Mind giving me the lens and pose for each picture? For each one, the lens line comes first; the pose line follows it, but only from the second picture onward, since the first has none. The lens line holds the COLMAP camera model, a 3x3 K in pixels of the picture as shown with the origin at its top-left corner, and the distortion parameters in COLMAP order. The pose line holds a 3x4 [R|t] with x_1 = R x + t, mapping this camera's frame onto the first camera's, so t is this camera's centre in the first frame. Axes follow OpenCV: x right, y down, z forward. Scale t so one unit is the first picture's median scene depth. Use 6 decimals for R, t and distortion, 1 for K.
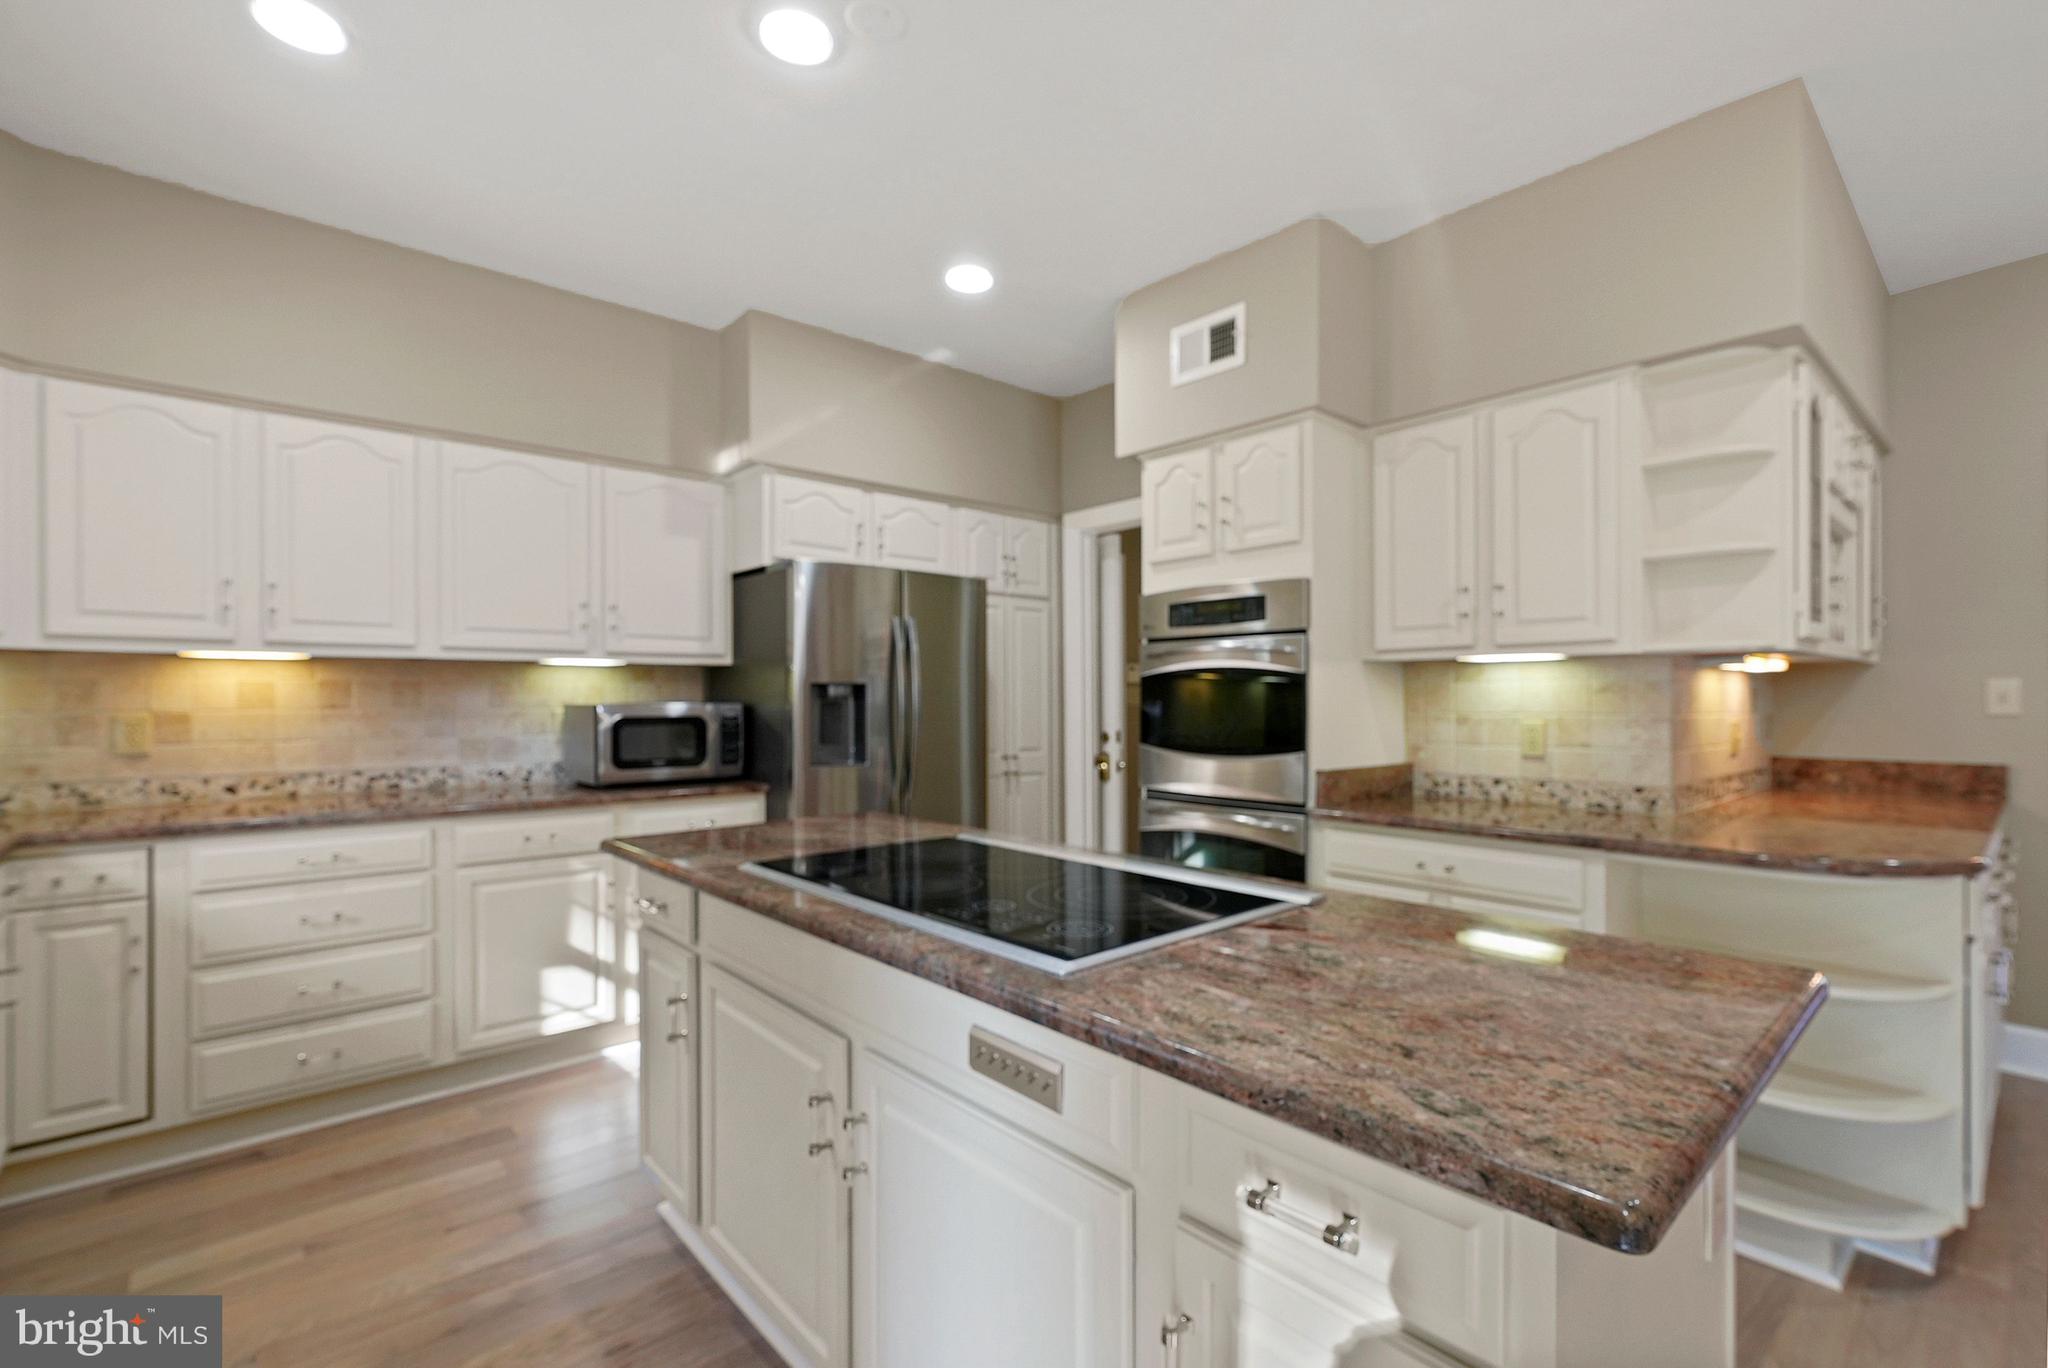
lens RADIAL K [[917.5, 0, 1024.0], [0, 917.5, 684.0], [0, 0, 1]] dist [-0.012536, 0.006431]
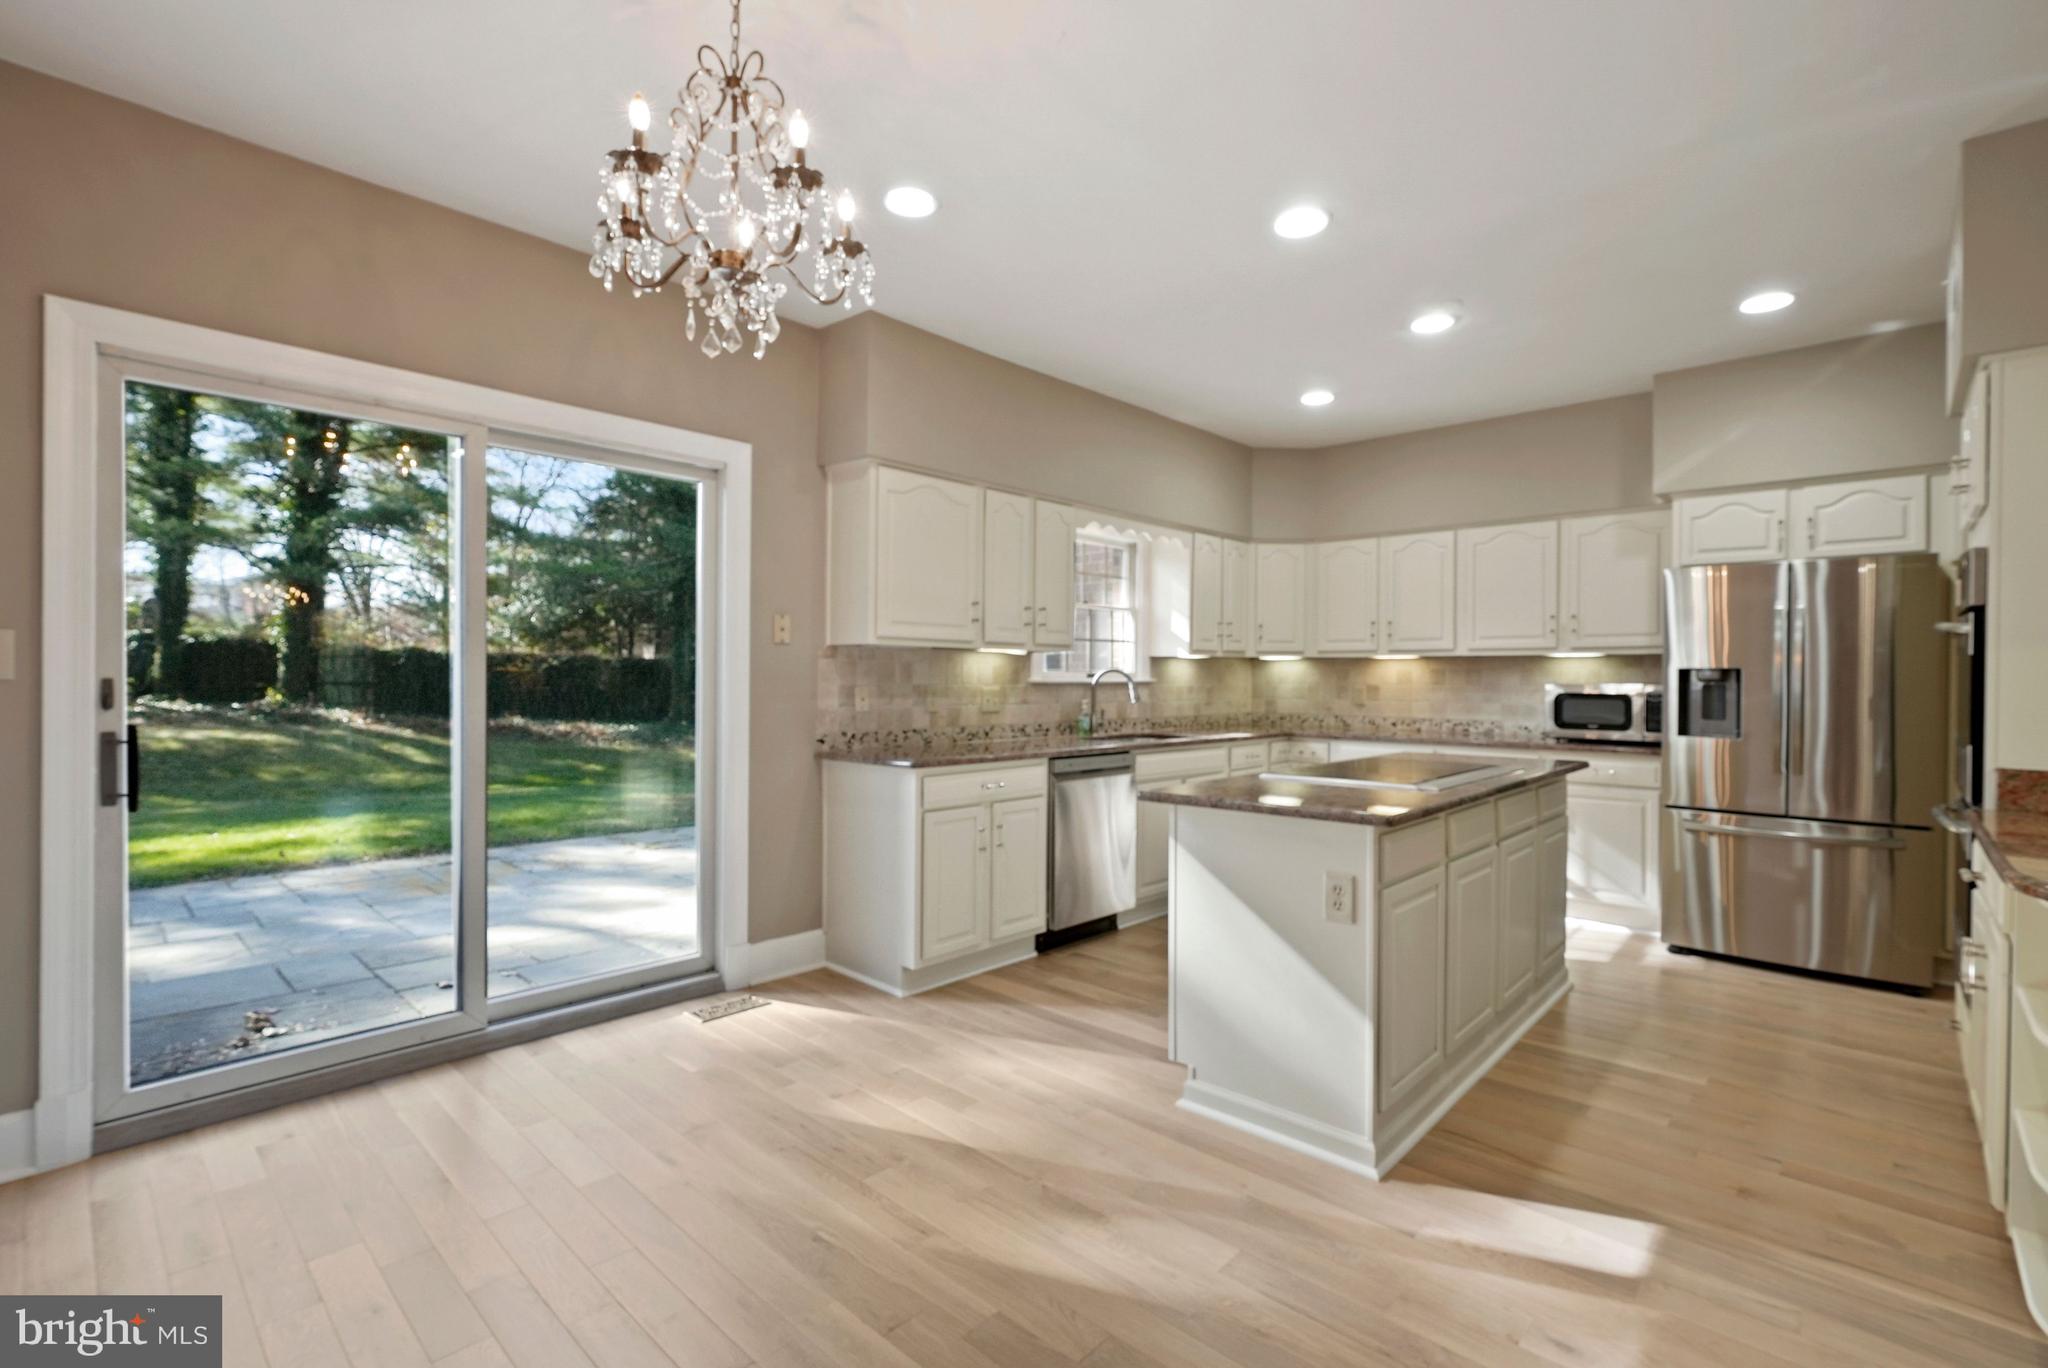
lens RADIAL K [[917.5, 0, 1024.0], [0, 917.5, 684.0], [0, 0, 1]] dist [-0.012536, 0.006431]
pose [[0.103519, 0.011873, -0.994557, 0.971317], [0.009458, 0.999872, 0.012921, -0.005401], [0.994582, -0.010744, 0.103394, -0.007285]]
